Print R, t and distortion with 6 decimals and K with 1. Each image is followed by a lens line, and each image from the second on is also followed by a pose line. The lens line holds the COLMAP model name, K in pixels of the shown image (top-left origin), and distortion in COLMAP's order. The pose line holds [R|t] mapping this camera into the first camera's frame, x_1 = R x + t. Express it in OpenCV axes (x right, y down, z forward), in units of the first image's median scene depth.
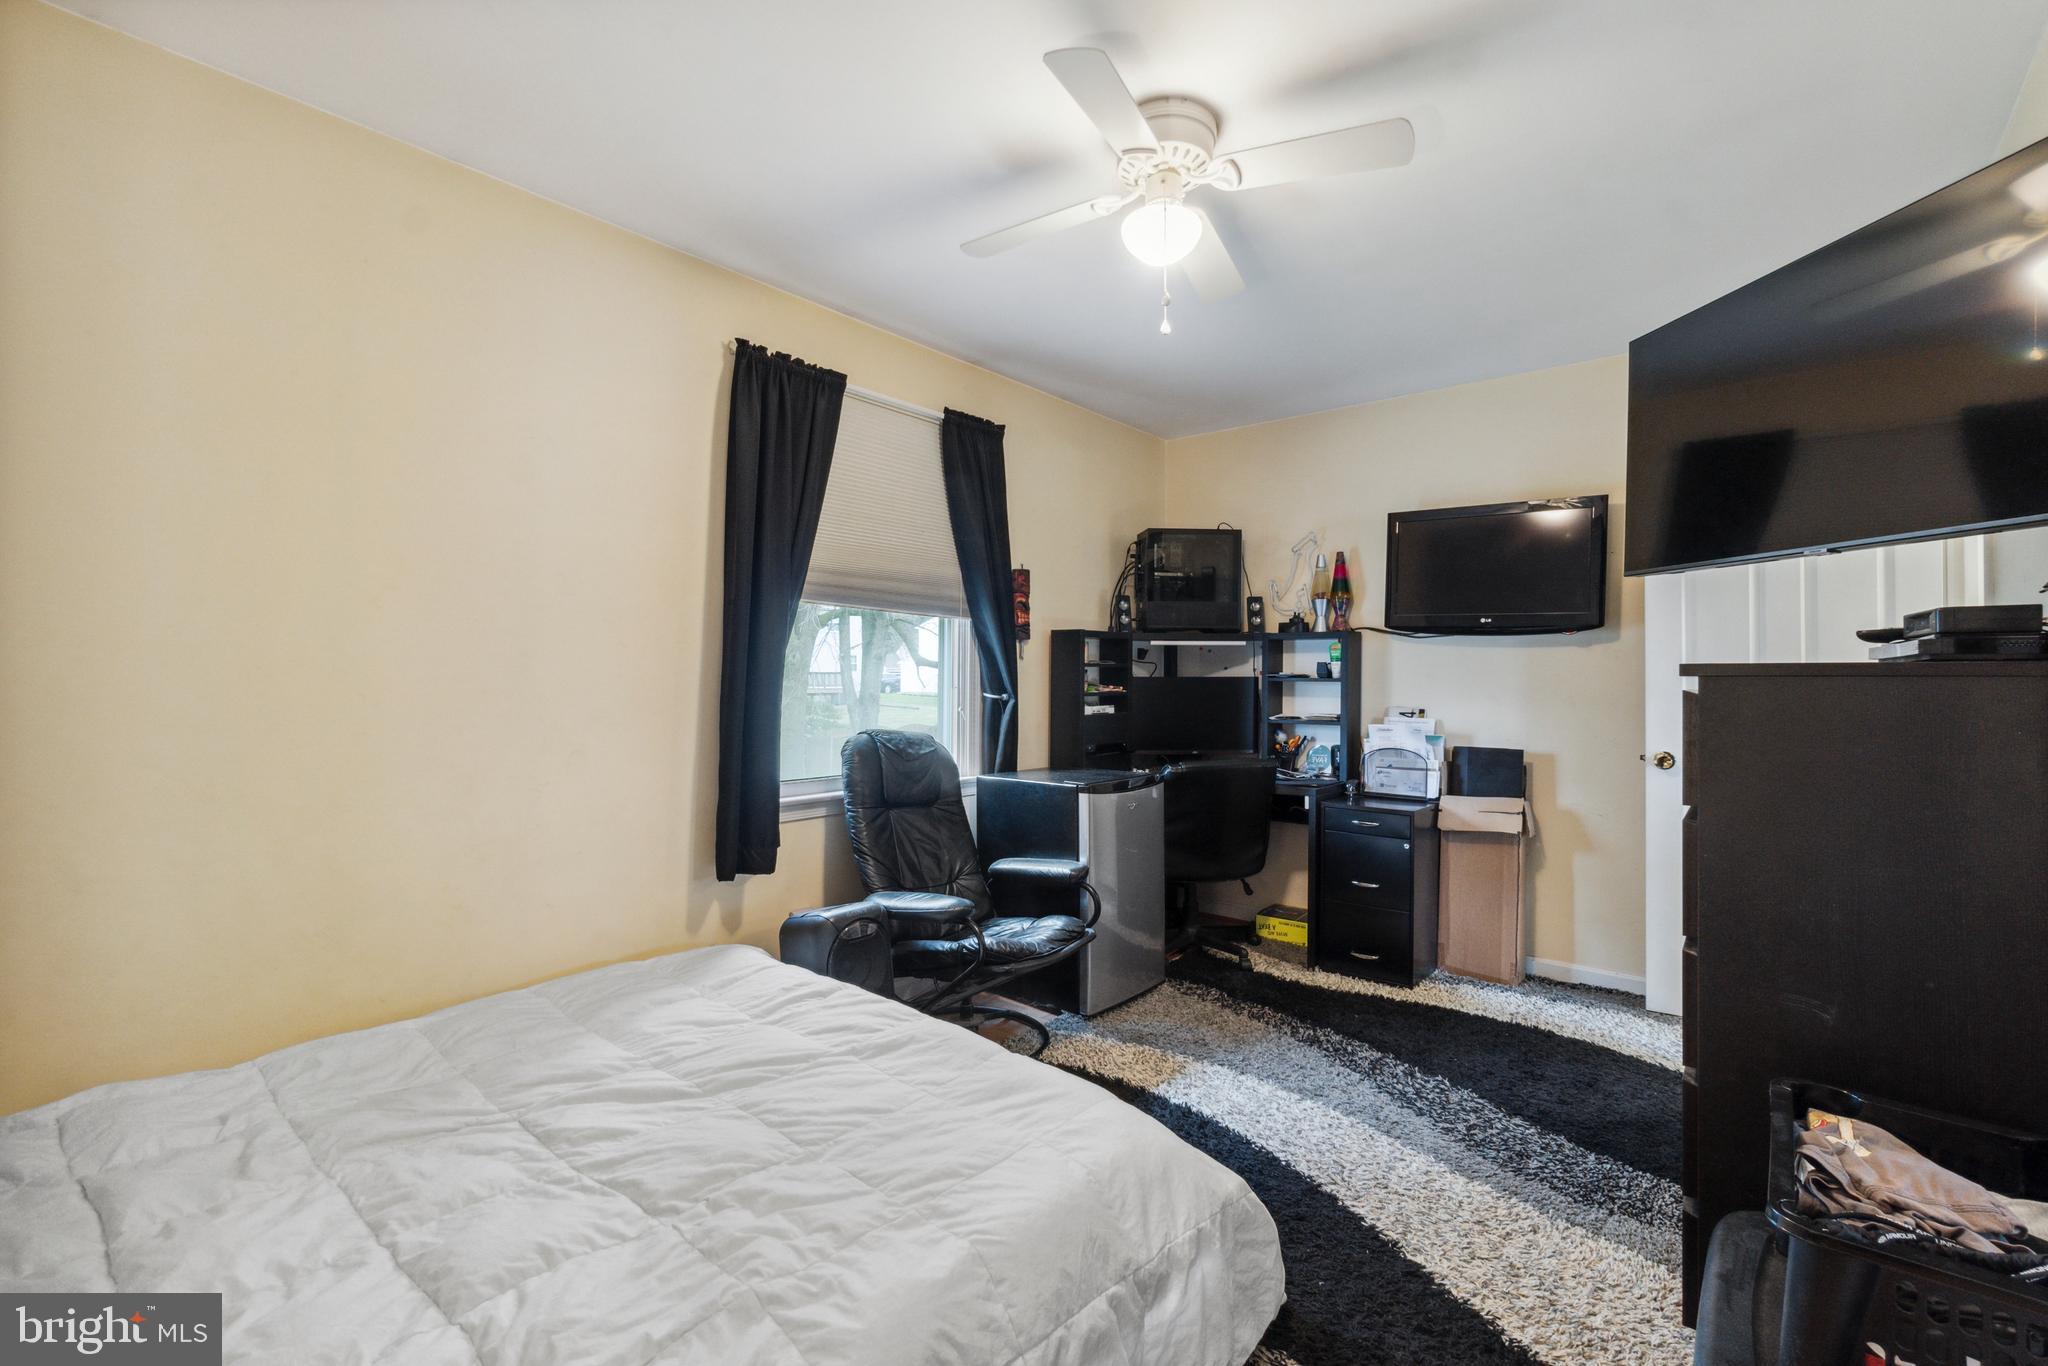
lens RADIAL K [[943.8, 0, 1024.7], [0, 943.8, 692.0], [0, 0, 1]] dist [0.002161, -0.000519]
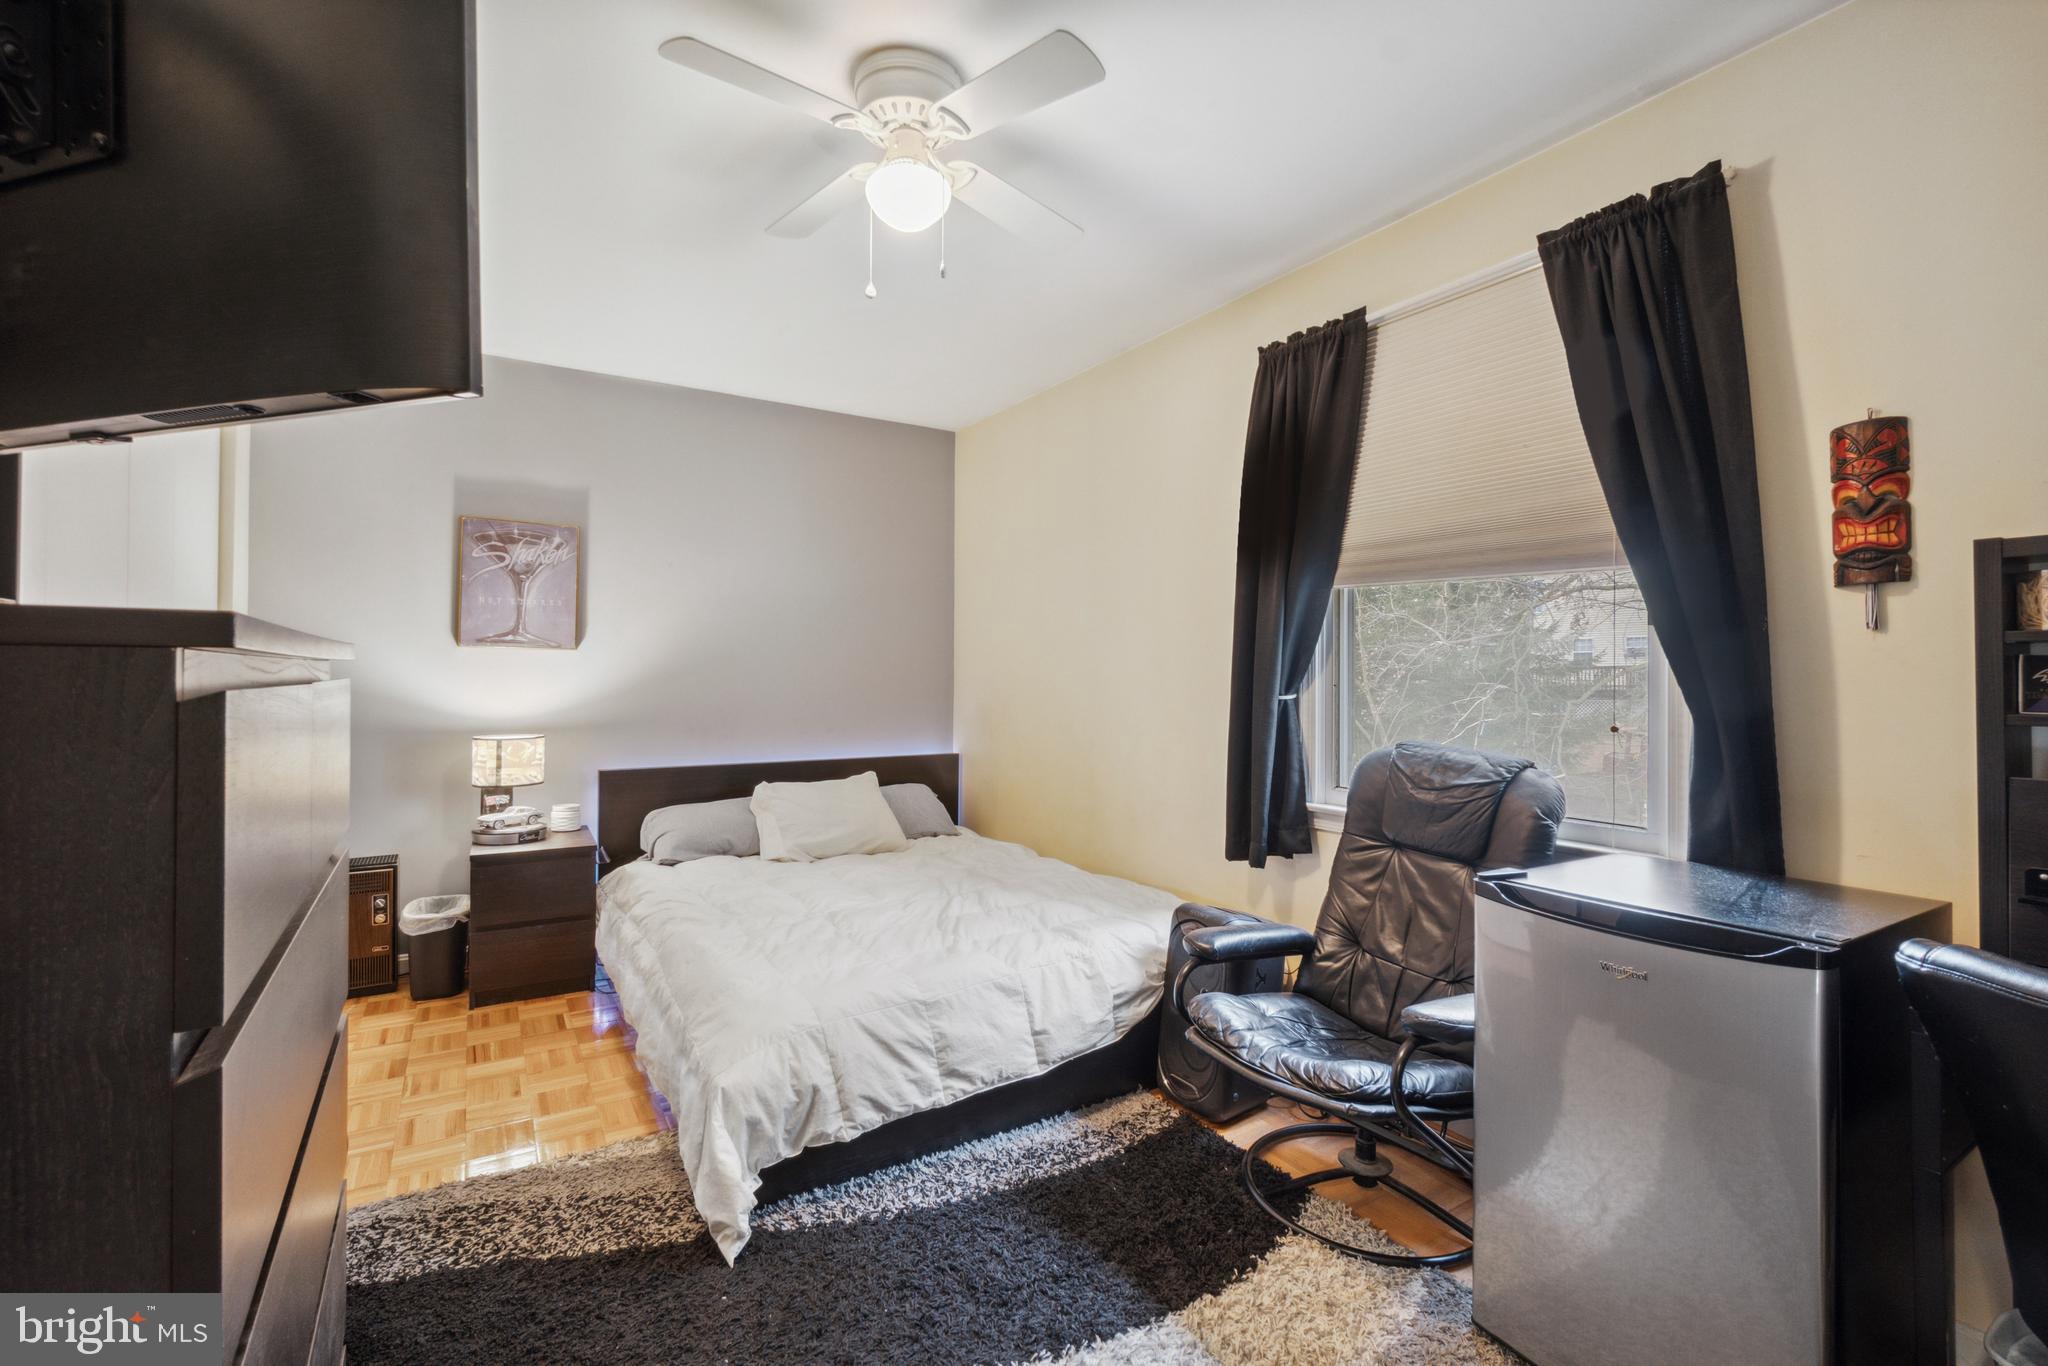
lens RADIAL K [[943.8, 0, 1024.7], [0, 943.8, 692.0], [0, 0, 1]] dist [0.002161, -0.000519]
pose [[-0.339419, 0.005791, -0.940618, 0.640619], [-0.027897, 0.999479, 0.016220, -0.003098], [0.940222, 0.031746, -0.339080, 0.934448]]
